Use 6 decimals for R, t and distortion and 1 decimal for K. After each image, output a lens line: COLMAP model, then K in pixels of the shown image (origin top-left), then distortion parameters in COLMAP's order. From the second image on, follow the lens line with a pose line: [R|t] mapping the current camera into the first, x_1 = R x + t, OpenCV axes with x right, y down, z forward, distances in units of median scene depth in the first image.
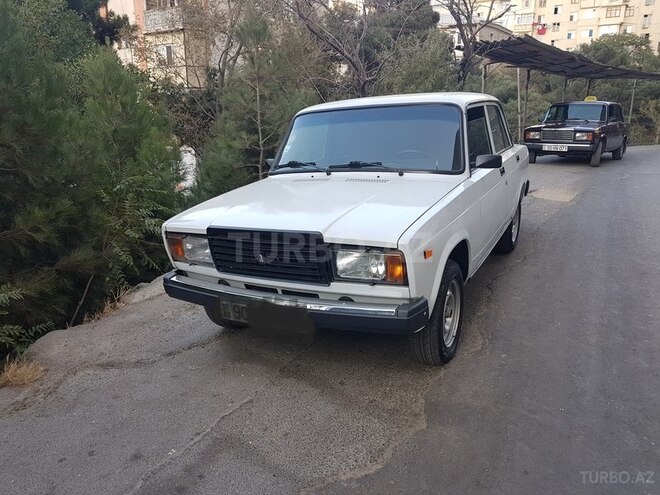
lens RADIAL K [[509.6, 0, 330.0], [0, 509.6, 247.5], [0, 0, 1]] dist [-0.002742, 0.002232]
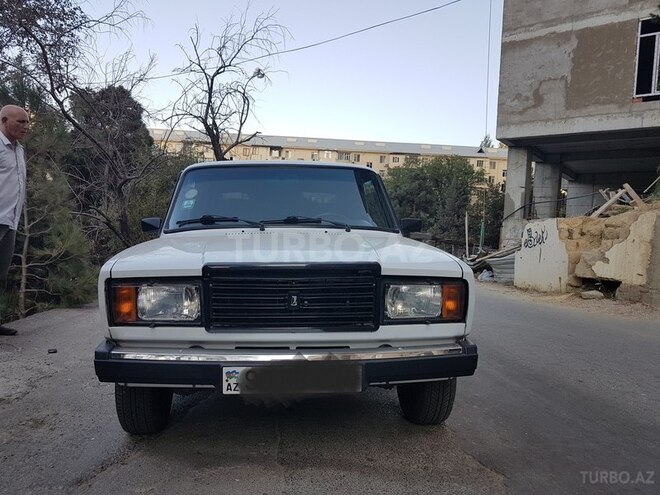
lens RADIAL K [[509.6, 0, 330.0], [0, 509.6, 247.5], [0, 0, 1]] dist [-0.002742, 0.002232]
pose [[0.834959, 0.046440, 0.548349, -0.486916], [0.087817, 0.972420, -0.216072, 0.107356], [-0.543260, 0.228565, 0.807853, 0.303953]]
